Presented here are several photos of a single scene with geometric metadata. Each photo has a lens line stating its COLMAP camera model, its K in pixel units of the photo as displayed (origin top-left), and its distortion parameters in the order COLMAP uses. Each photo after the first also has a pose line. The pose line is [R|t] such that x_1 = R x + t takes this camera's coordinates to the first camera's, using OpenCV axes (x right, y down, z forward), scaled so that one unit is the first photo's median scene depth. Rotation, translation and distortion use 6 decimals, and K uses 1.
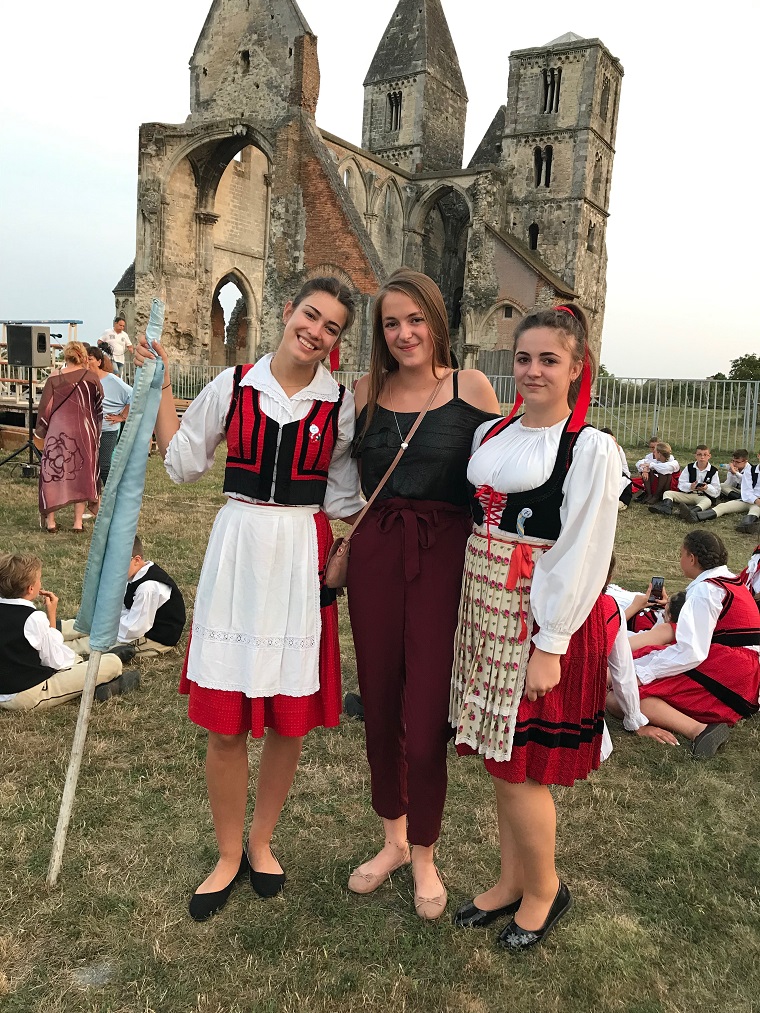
lens RADIAL K [[838.4, 0, 387.9], [0, 838.4, 507.7], [0, 0, 1]] dist [-0.005623, 0.063525]
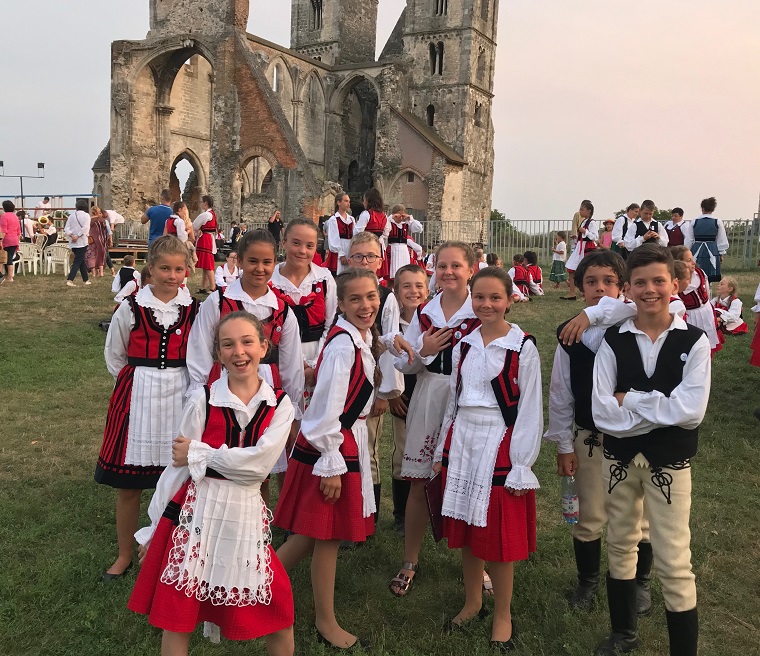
lens RADIAL K [[815.5, 0, 349.4], [0, 815.5, 356.8], [0, 0, 1]] dist [0.017749, 0.000000]
pose [[0.999673, -0.024382, 0.007694, 0.037872], [0.024464, 0.999643, -0.010744, 0.040639], [-0.007429, 0.010929, 0.999913, -0.195077]]
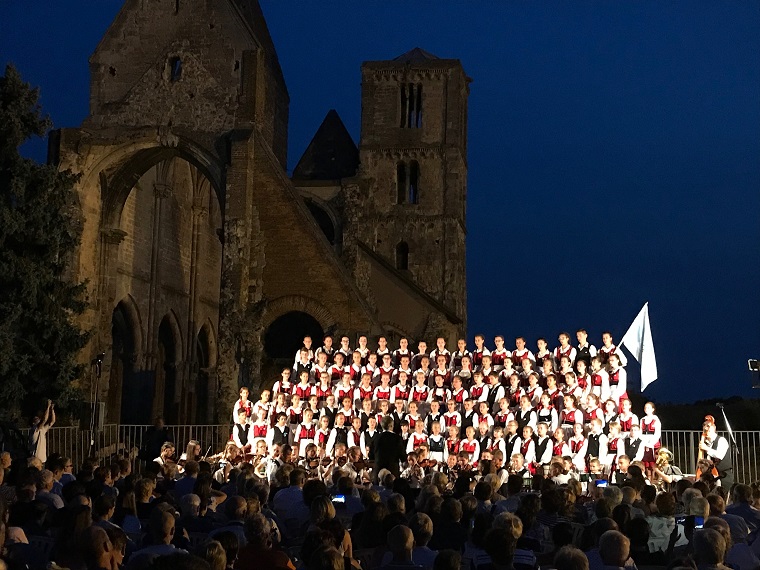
lens RADIAL K [[1137.4, 0, 375.5], [0, 1137.4, 289.0], [0, 0, 1]] dist [0.109850, 0.000000]
pose [[0.923852, 0.007176, 0.382684, -0.320019], [0.088705, 0.968589, -0.232308, -0.013160], [-0.372330, 0.248564, 0.894196, -0.054664]]
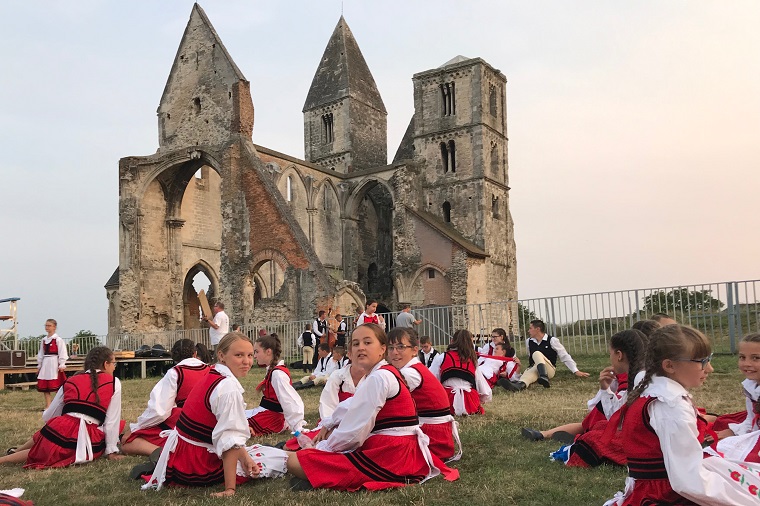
lens RADIAL K [[727.8, 0, 316.2], [0, 727.8, 333.9], [0, 0, 1]] dist [0.044374, 0.000000]
pose [[0.993310, -0.088483, -0.074199, 0.049281], [0.074632, 0.982230, -0.172203, 0.018954], [0.088117, 0.165514, 0.982263, -0.027210]]
